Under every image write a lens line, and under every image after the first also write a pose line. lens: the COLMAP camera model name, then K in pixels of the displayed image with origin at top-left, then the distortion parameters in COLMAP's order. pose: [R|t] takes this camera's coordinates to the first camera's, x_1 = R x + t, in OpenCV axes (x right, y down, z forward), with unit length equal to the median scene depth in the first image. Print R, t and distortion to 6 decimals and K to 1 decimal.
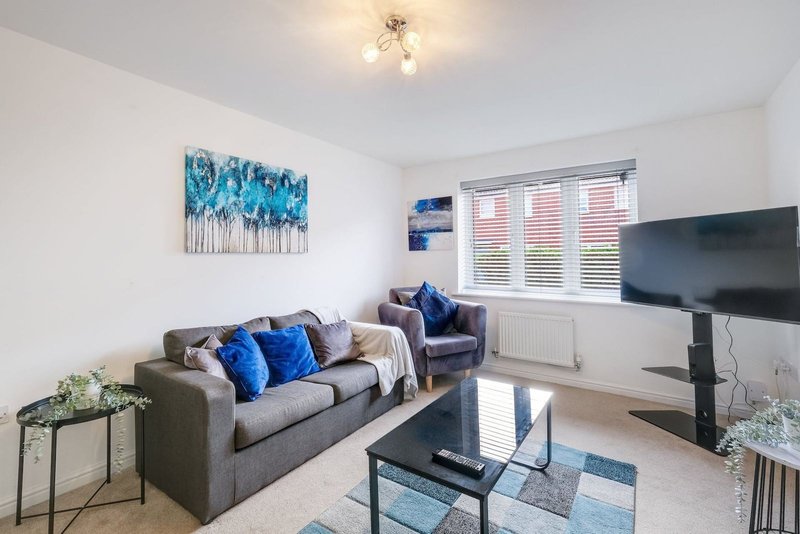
lens RADIAL K [[351.1, 0, 398.4], [0, 351.1, 252.1], [0, 0, 1]] dist [-0.008572, 0.001773]
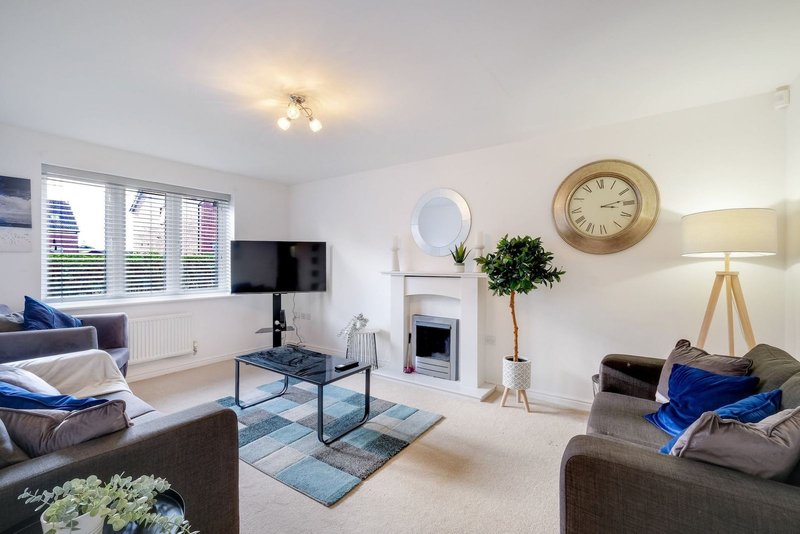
lens RADIAL K [[351.1, 0, 394.7], [0, 351.1, 261.8], [0, 0, 1]] dist [-0.008572, 0.001773]
pose [[-0.018904, 0.006220, 0.999802, -0.914455], [-0.020835, 0.999761, -0.006613, 0.003036], [-0.999604, -0.020956, -0.018770, 0.374274]]
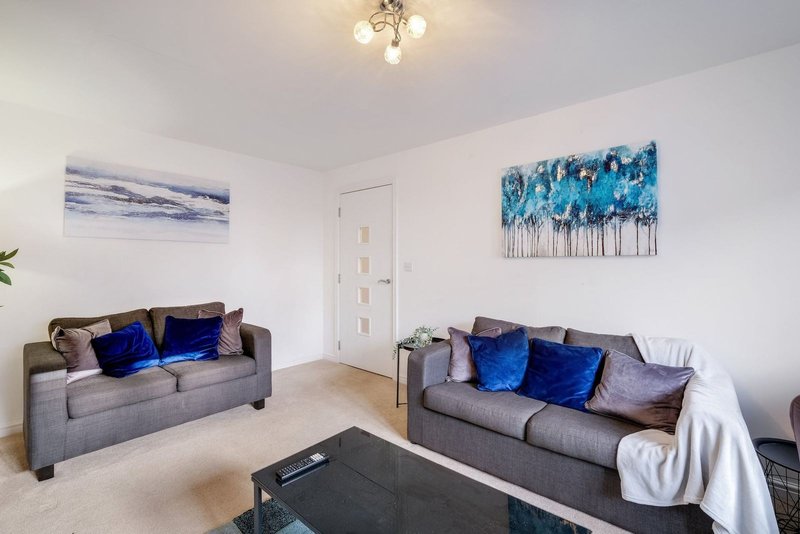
lens RADIAL K [[351.1, 0, 395.1], [0, 351.1, 261.8], [0, 0, 1]] dist [-0.008572, 0.001773]
pose [[-0.108185, 0.008936, -0.994091, 0.583692], [0.020010, 0.999777, 0.006810, 0.000509], [0.993929, -0.019155, -0.108339, 0.693244]]
